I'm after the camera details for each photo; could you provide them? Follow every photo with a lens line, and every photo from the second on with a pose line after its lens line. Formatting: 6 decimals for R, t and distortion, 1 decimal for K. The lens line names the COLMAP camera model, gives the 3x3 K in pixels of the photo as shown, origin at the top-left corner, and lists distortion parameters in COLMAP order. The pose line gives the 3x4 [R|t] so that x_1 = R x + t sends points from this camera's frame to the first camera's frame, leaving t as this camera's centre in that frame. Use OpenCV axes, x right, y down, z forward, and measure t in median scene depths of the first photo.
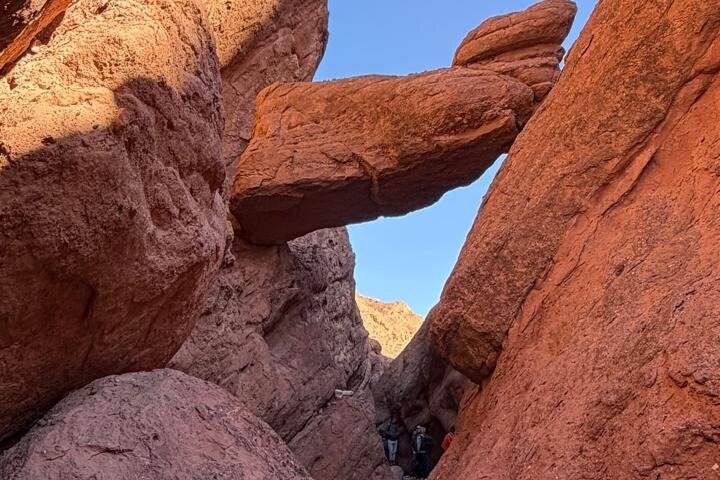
lens RADIAL K [[583.7, 0, 360.0], [0, 583.7, 240.0], [0, 0, 1]] dist [0.003373, 0.000379]
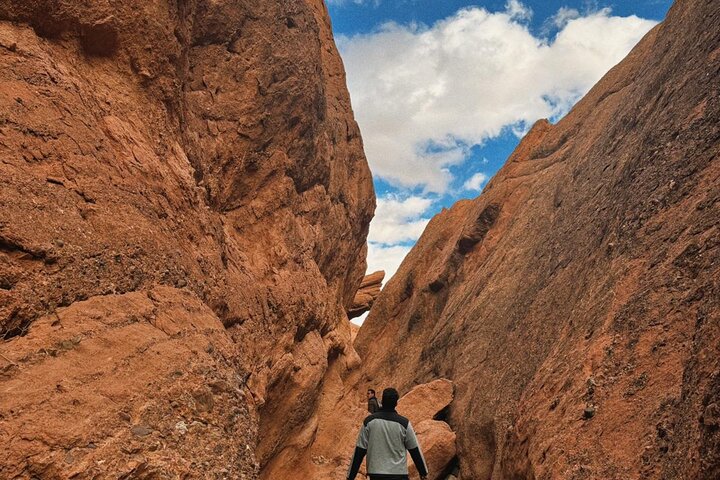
lens RADIAL K [[583.7, 0, 360.0], [0, 583.7, 240.0], [0, 0, 1]] dist [0.003373, 0.000379]
pose [[0.989895, -0.004121, 0.141739, -0.354902], [-0.003355, 0.998617, 0.052470, -0.850421], [-0.141760, -0.052415, 0.988512, -2.887042]]
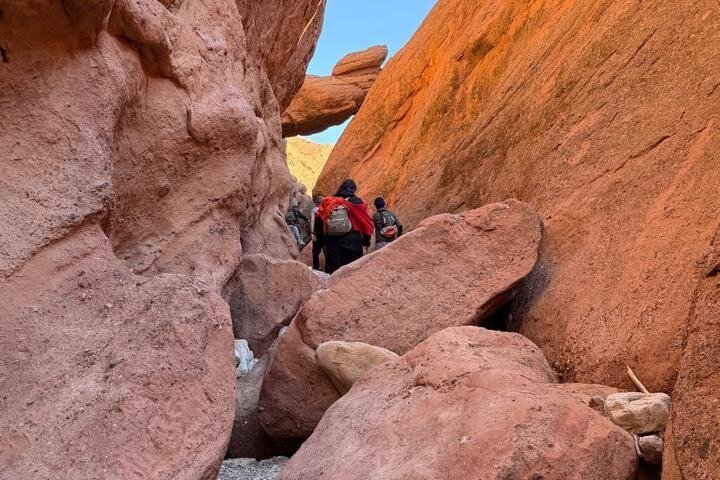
lens RADIAL K [[583.7, 0, 360.0], [0, 583.7, 240.0], [0, 0, 1]] dist [0.003373, 0.000379]
pose [[0.993054, 0.016371, 0.116512, 0.017570], [-0.047909, 0.960722, 0.273345, -0.320312], [-0.107460, -0.277029, 0.954834, -1.367543]]
